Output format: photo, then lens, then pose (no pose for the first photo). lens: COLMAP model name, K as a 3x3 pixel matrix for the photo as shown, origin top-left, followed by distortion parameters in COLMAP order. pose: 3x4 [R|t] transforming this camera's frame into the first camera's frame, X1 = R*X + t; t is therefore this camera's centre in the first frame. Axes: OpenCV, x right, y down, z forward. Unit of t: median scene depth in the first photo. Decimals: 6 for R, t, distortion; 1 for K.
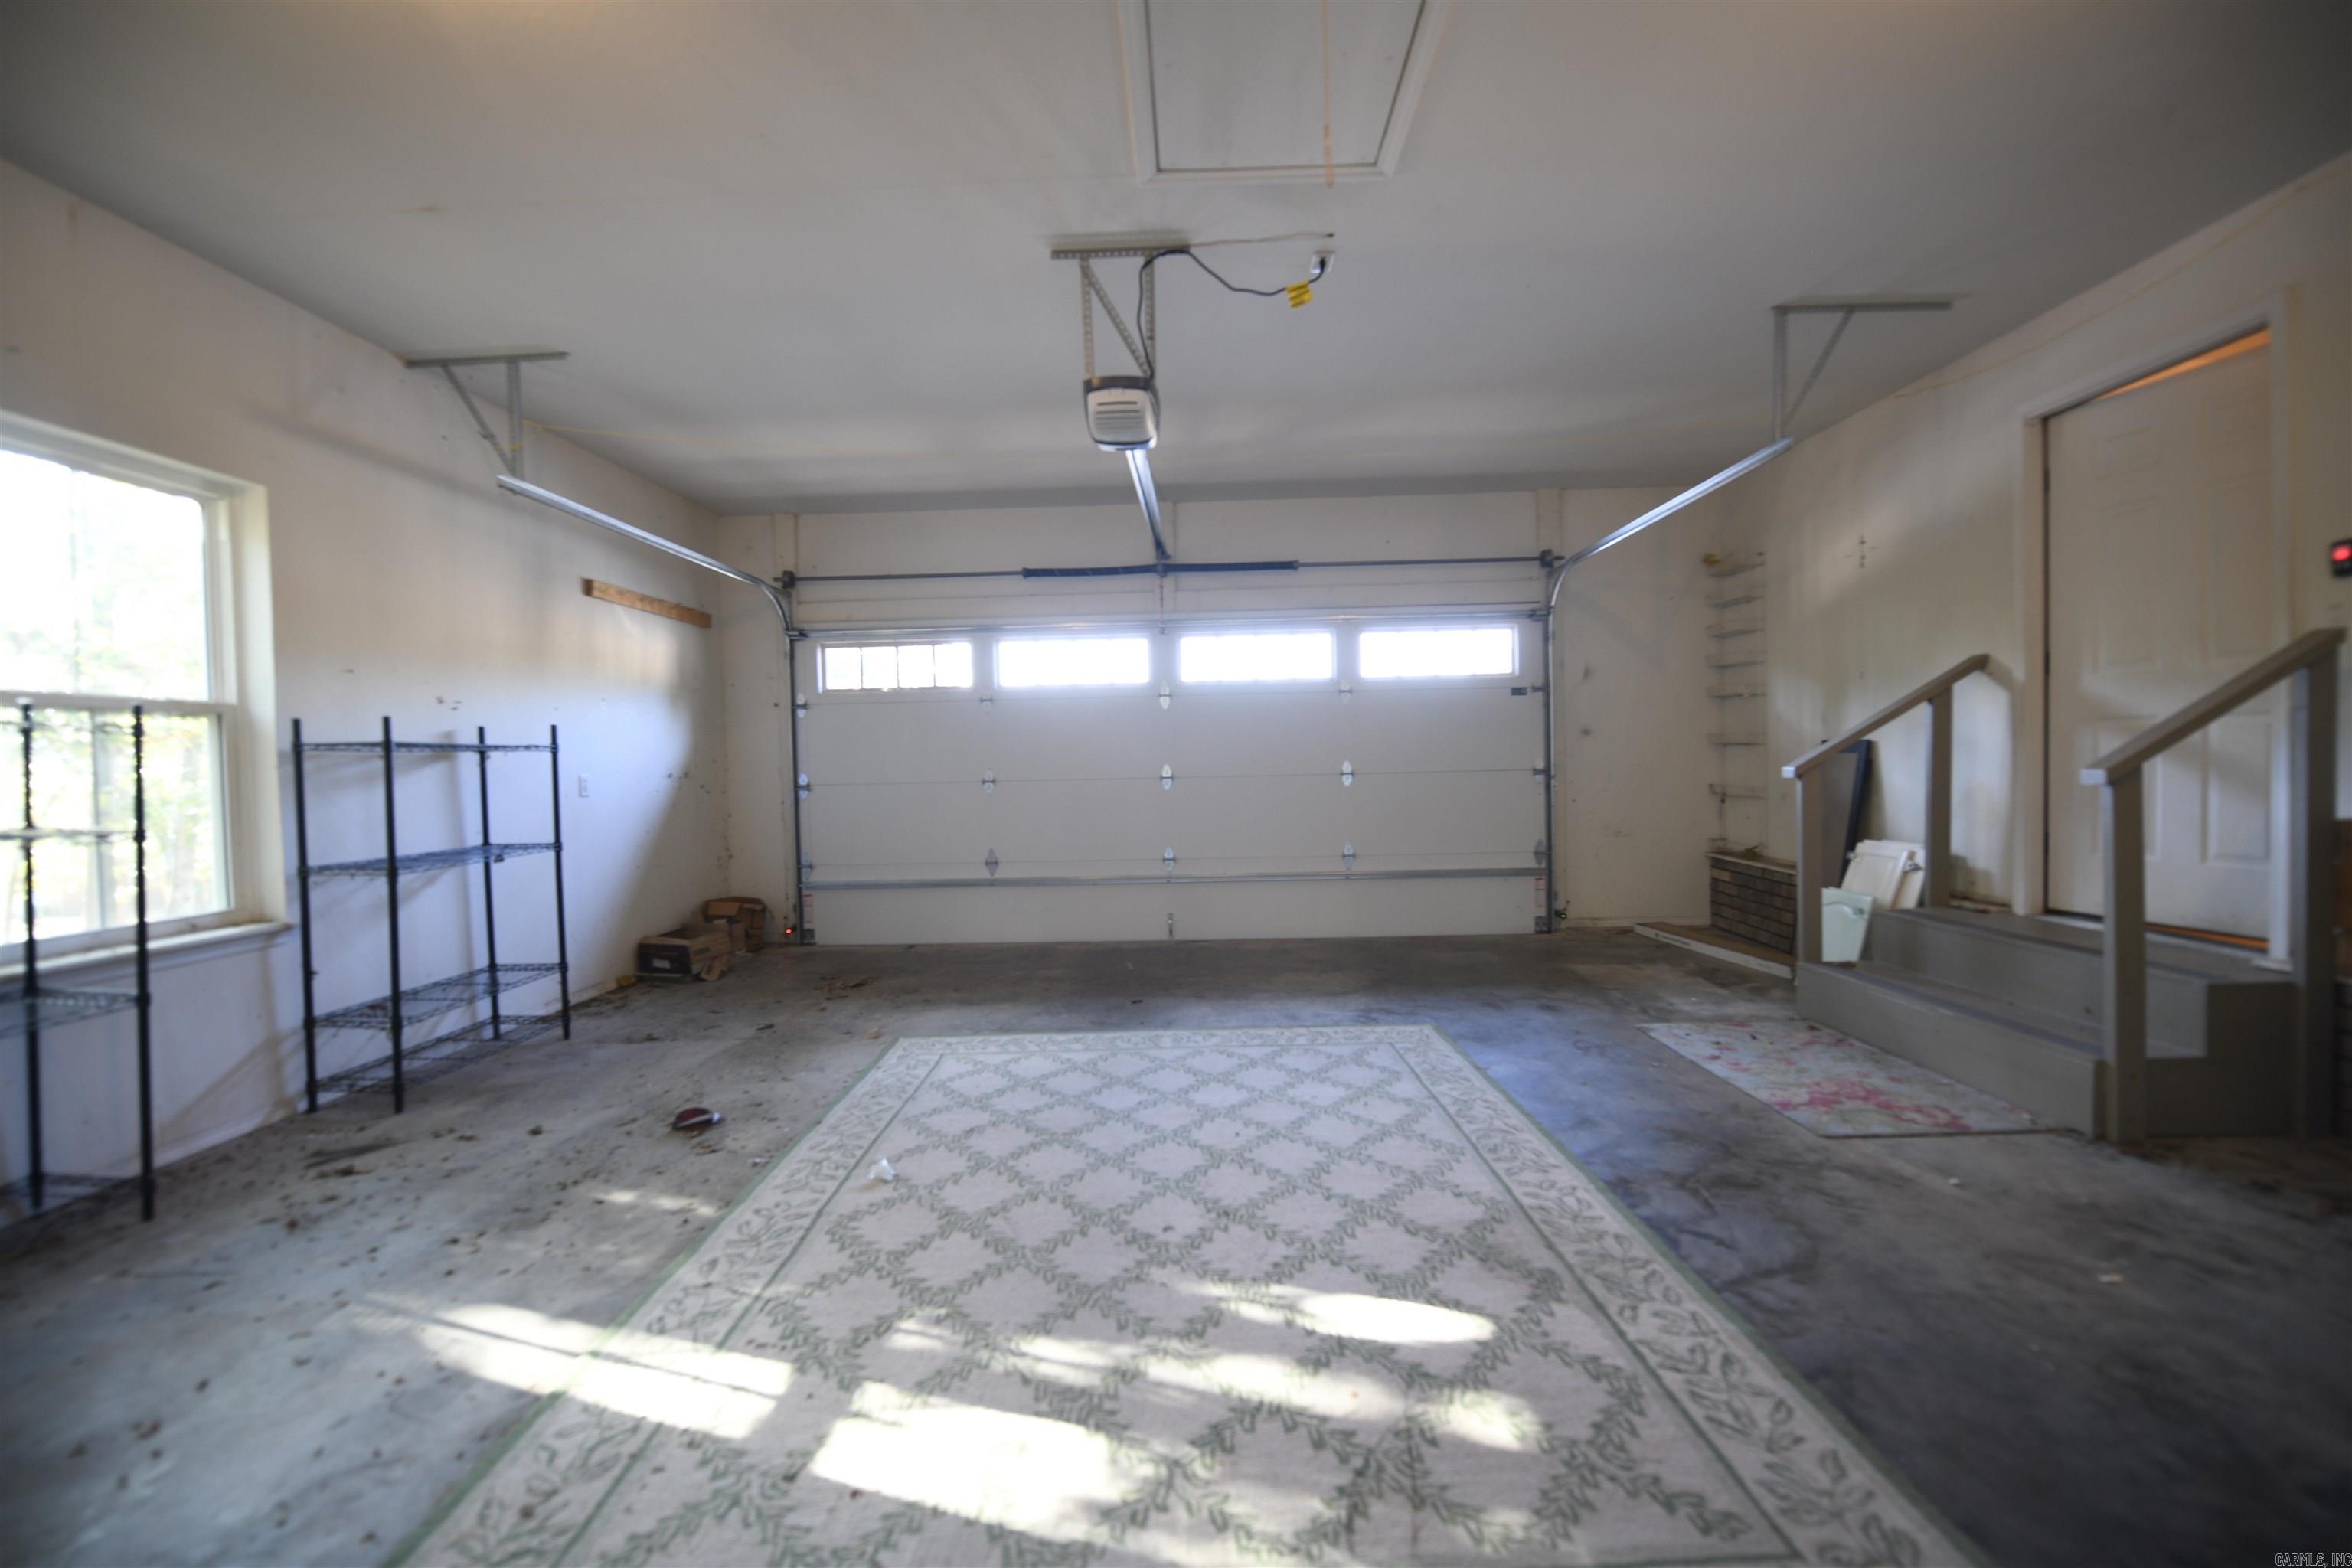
lens RADIAL K [[944.1, 0, 1176.2], [0, 944.1, 776.8], [0, 0, 1]] dist [-0.018730, -0.001290]
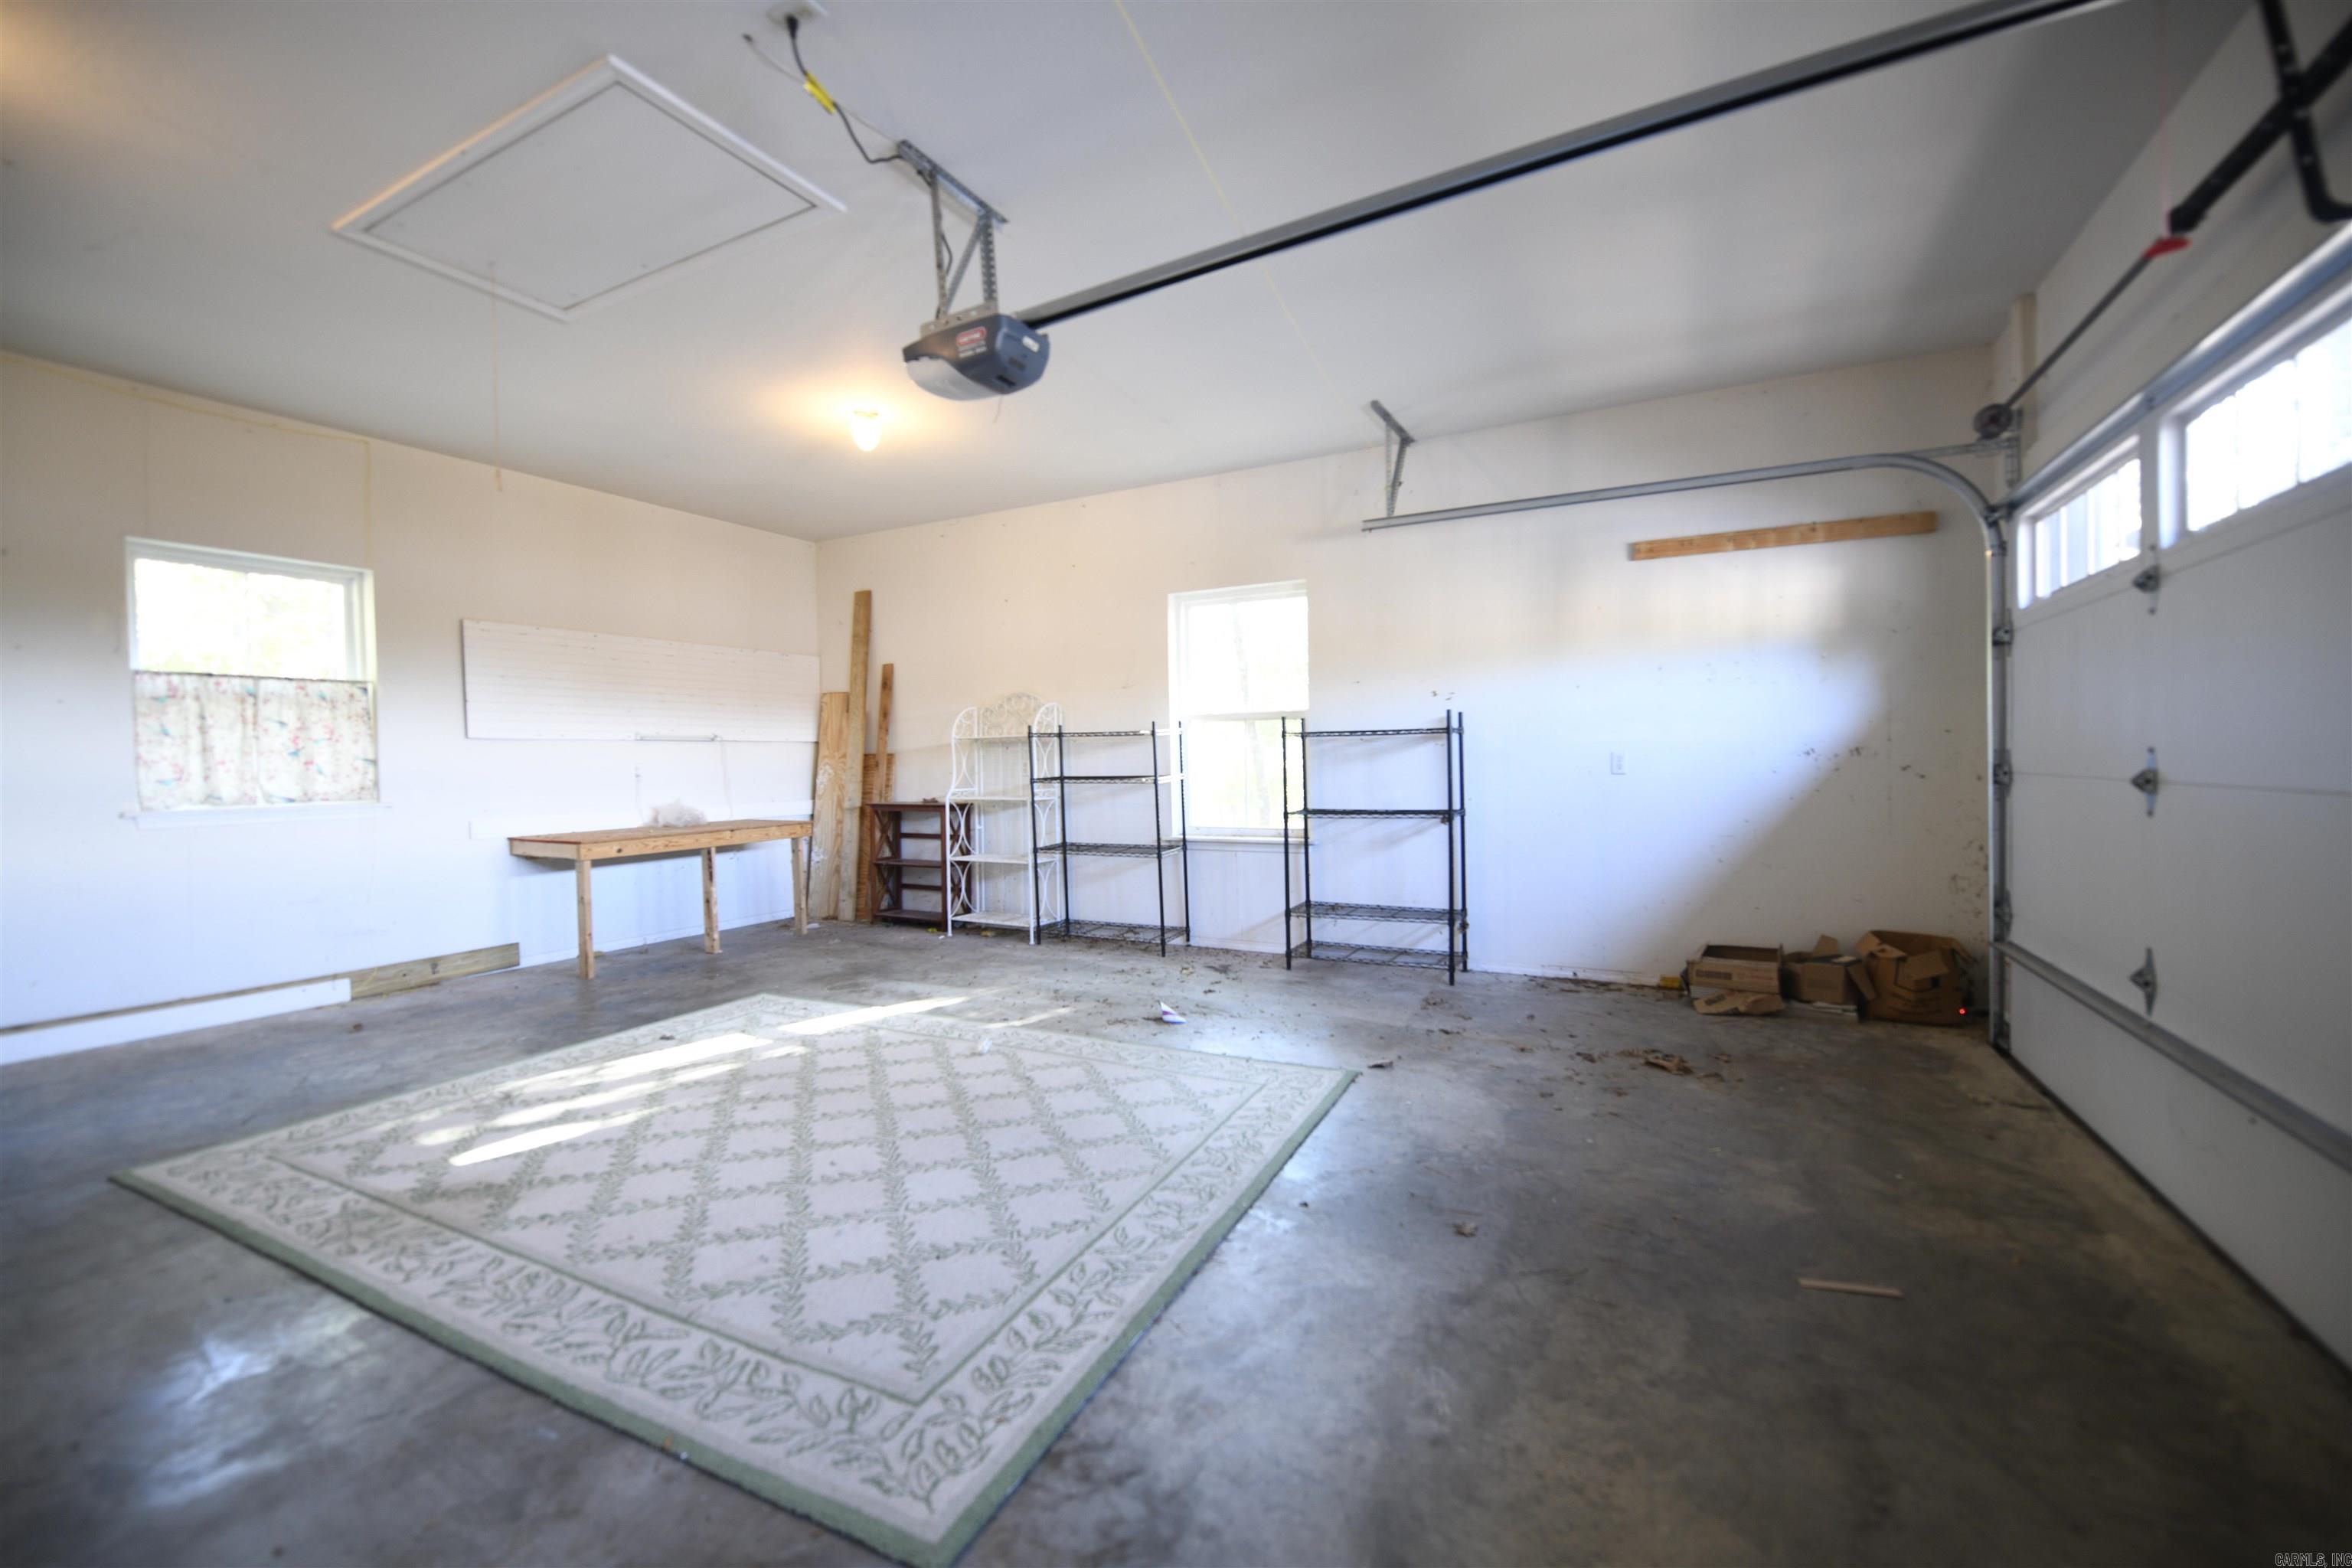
lens RADIAL K [[944.1, 0, 1185.0], [0, 944.1, 783.8], [0, 0, 1]] dist [-0.018730, -0.001290]
pose [[-0.435874, 0.052018, -0.898503, 0.802617], [0.009770, 0.998543, 0.053070, -0.046028], [0.899955, 0.014354, -0.435747, 1.888538]]
